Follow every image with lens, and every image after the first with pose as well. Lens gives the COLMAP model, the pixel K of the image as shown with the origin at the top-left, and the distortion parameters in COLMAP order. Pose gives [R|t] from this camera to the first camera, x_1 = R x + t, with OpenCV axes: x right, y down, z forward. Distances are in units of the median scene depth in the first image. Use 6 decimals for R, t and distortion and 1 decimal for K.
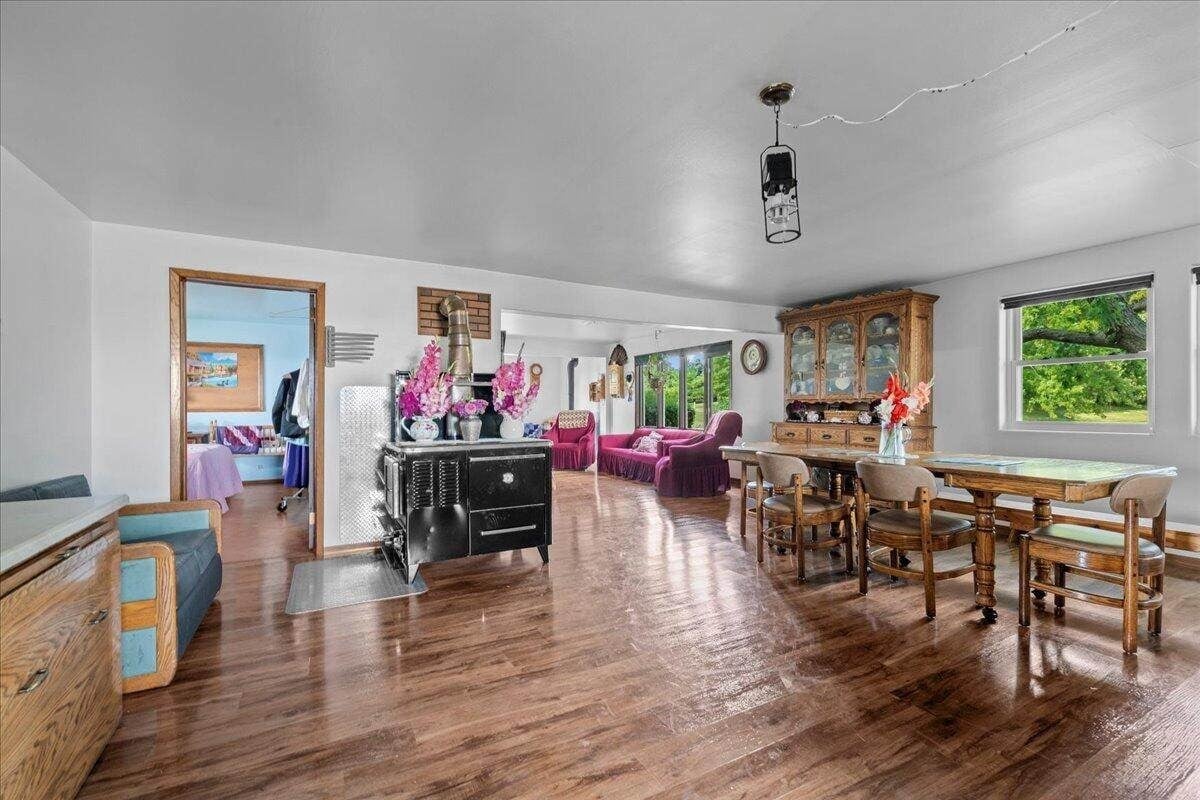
lens RADIAL K [[525.3, 0, 596.1], [0, 525.3, 402.8], [0, 0, 1]] dist [0.001876, 0.000164]
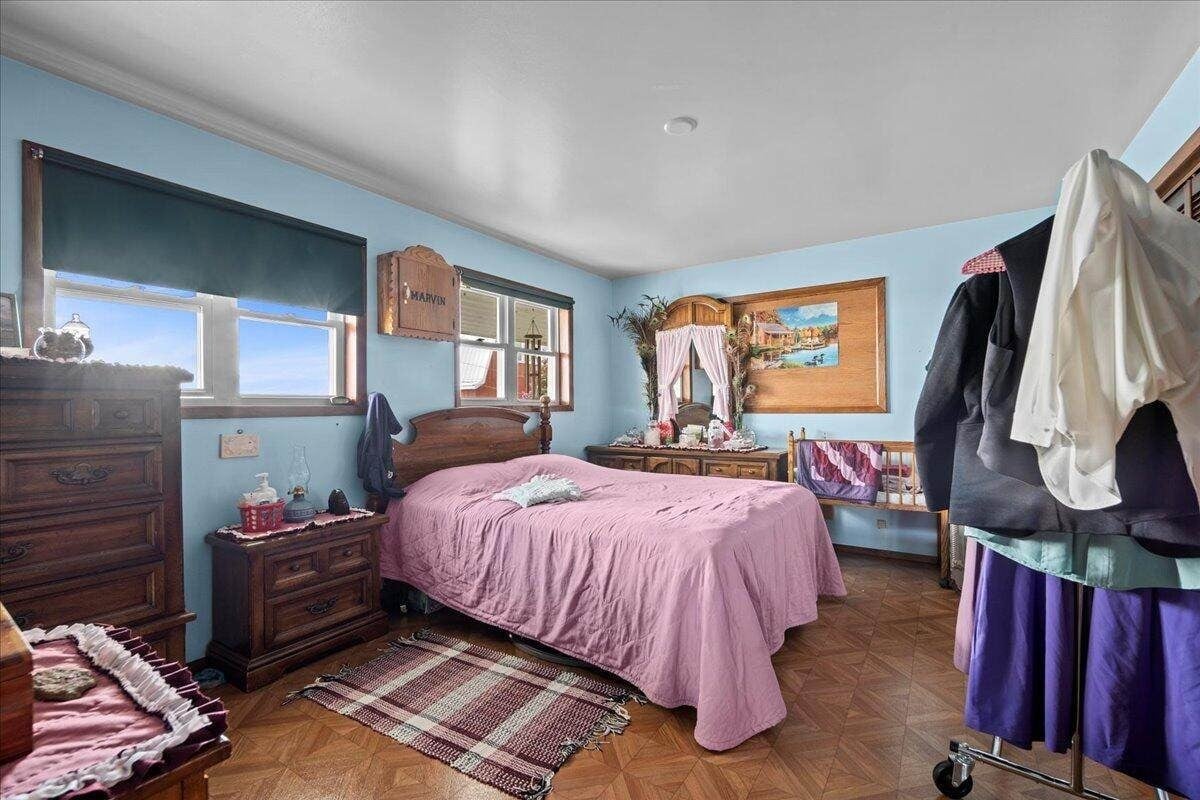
lens RADIAL K [[525.3, 0, 597.8], [0, 525.3, 402.2], [0, 0, 1]] dist [0.001876, 0.000164]
pose [[0.480525, -0.002772, -0.876977, -0.354949], [0.006670, 0.999978, 0.000494, 0.004771], [0.876956, -0.006087, 0.480533, 0.564725]]
